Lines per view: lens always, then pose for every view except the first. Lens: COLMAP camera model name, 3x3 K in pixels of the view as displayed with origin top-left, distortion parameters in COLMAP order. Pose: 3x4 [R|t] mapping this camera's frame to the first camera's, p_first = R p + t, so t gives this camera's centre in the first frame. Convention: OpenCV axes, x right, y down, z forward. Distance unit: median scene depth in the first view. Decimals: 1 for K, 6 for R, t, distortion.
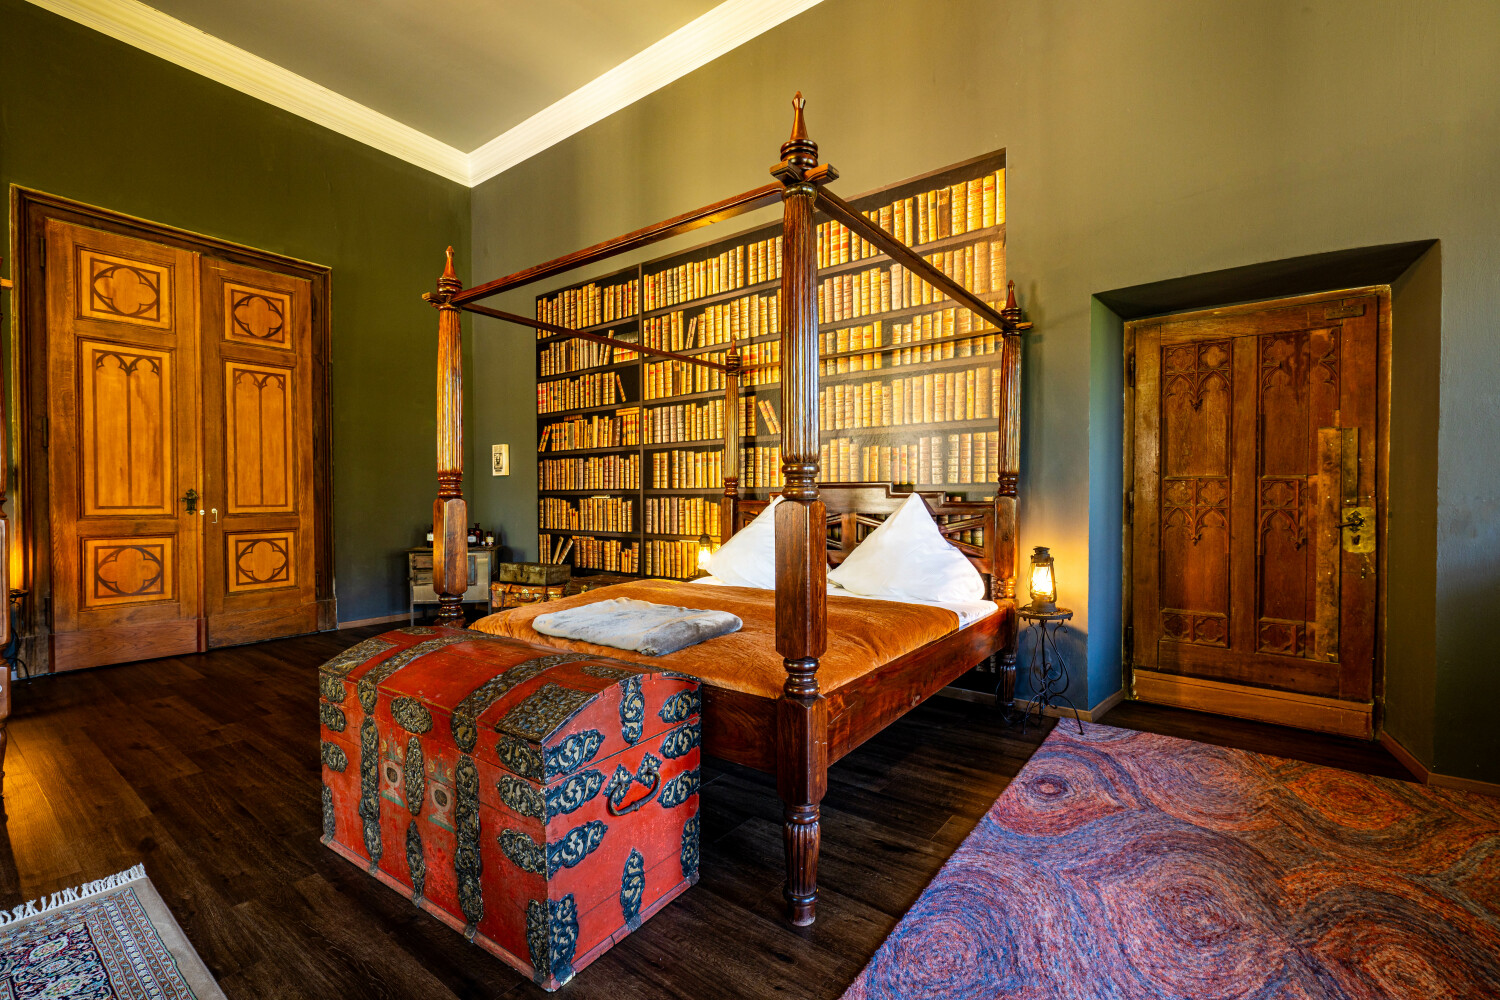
lens RADIAL K [[654.3, 0, 719.9], [0, 654.3, 509.8], [0, 0, 1]] dist [-0.002136, -0.000279]
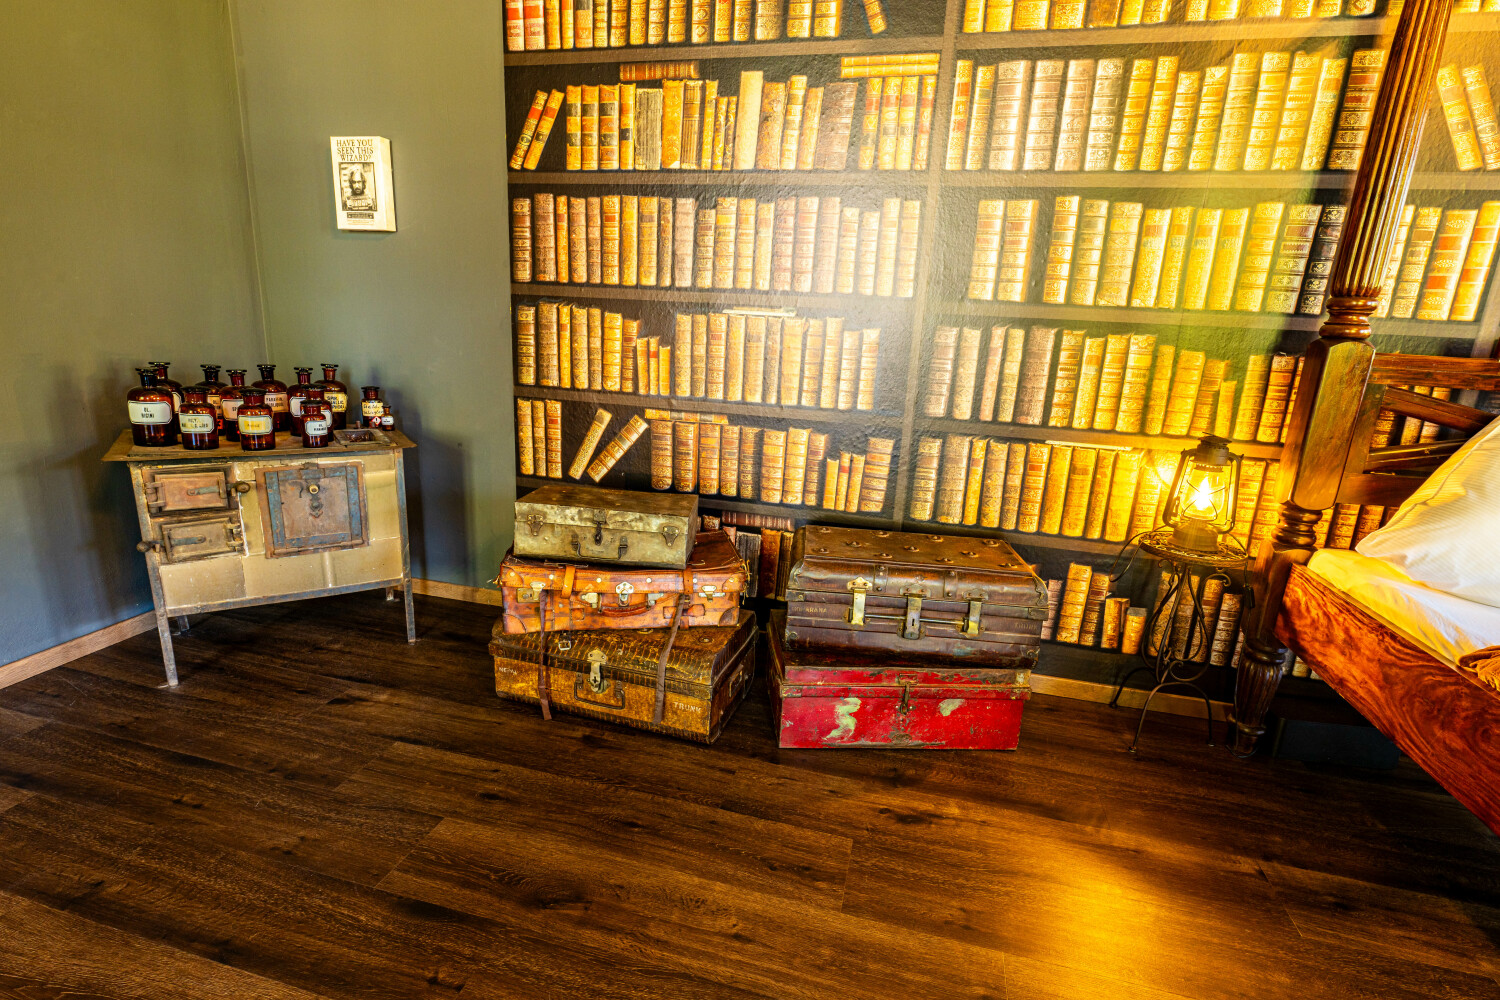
lens RADIAL K [[749.3, 0, 744.7], [0, 749.3, 517.3], [0, 0, 1]] dist [-0.001679, -0.000364]
pose [[0.914399, -0.056740, 0.400819, -0.401504], [-0.044446, 0.970071, 0.238718, -0.008132], [-0.402368, -0.236098, 0.884510, 0.644164]]
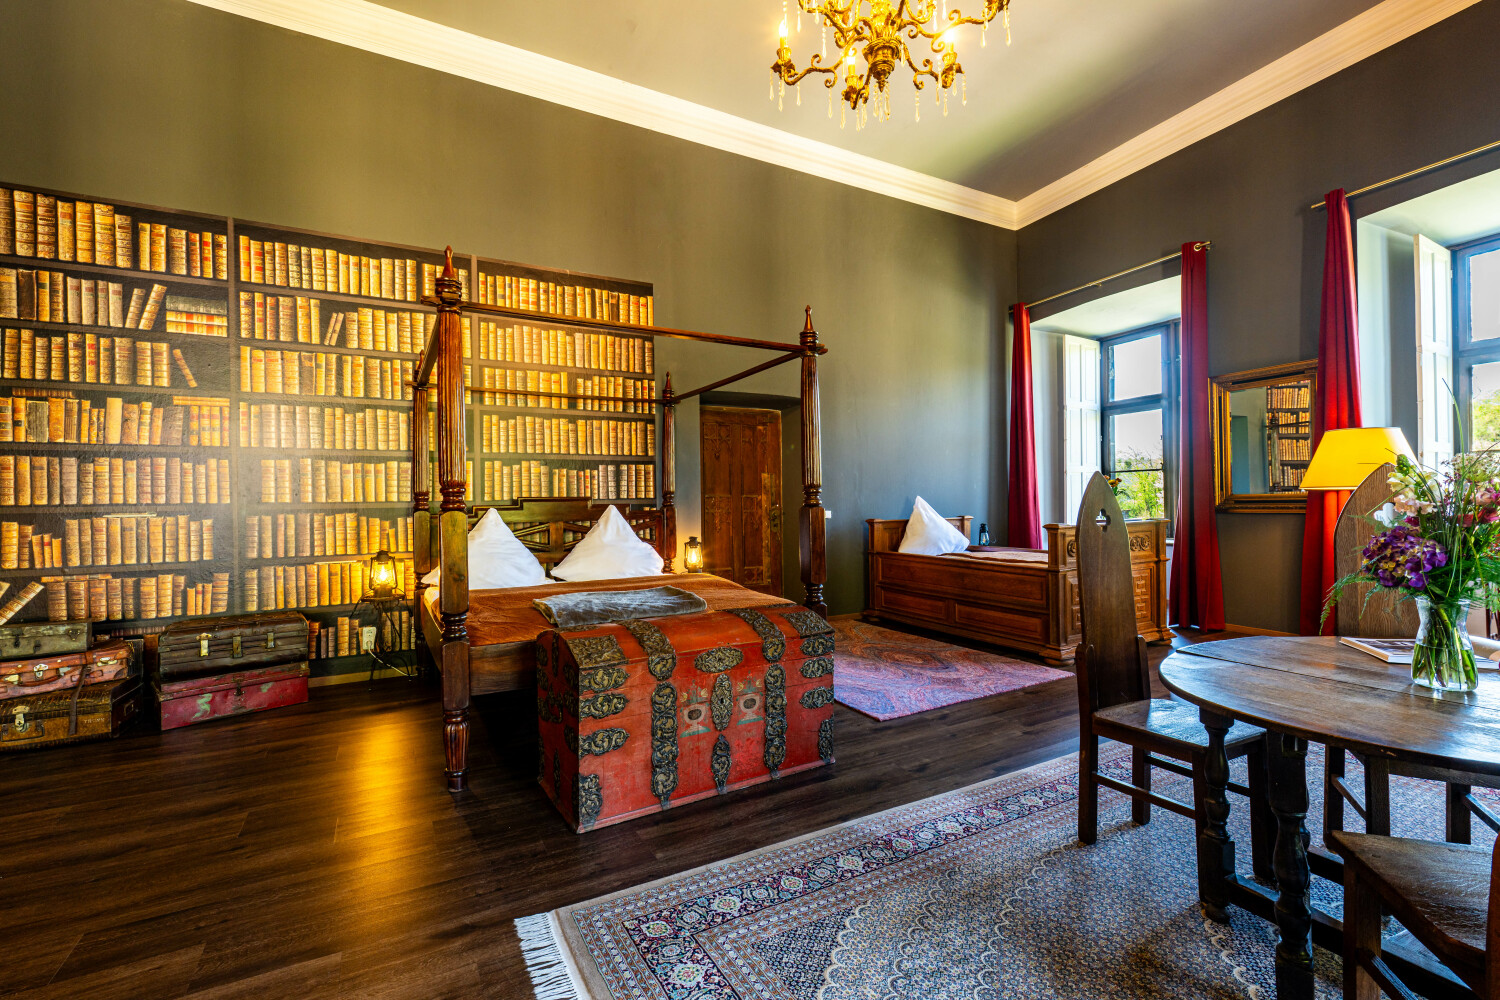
lens RADIAL K [[656.5, 0, 746.5], [0, 656.5, 506.2], [0, 0, 1]] dist [-0.001737, -0.000075]
pose [[0.392474, -0.006251, 0.919742, -0.616081], [0.032803, 0.999436, -0.007205, -0.002741], [-0.919178, 0.032998, 0.392457, 0.131436]]
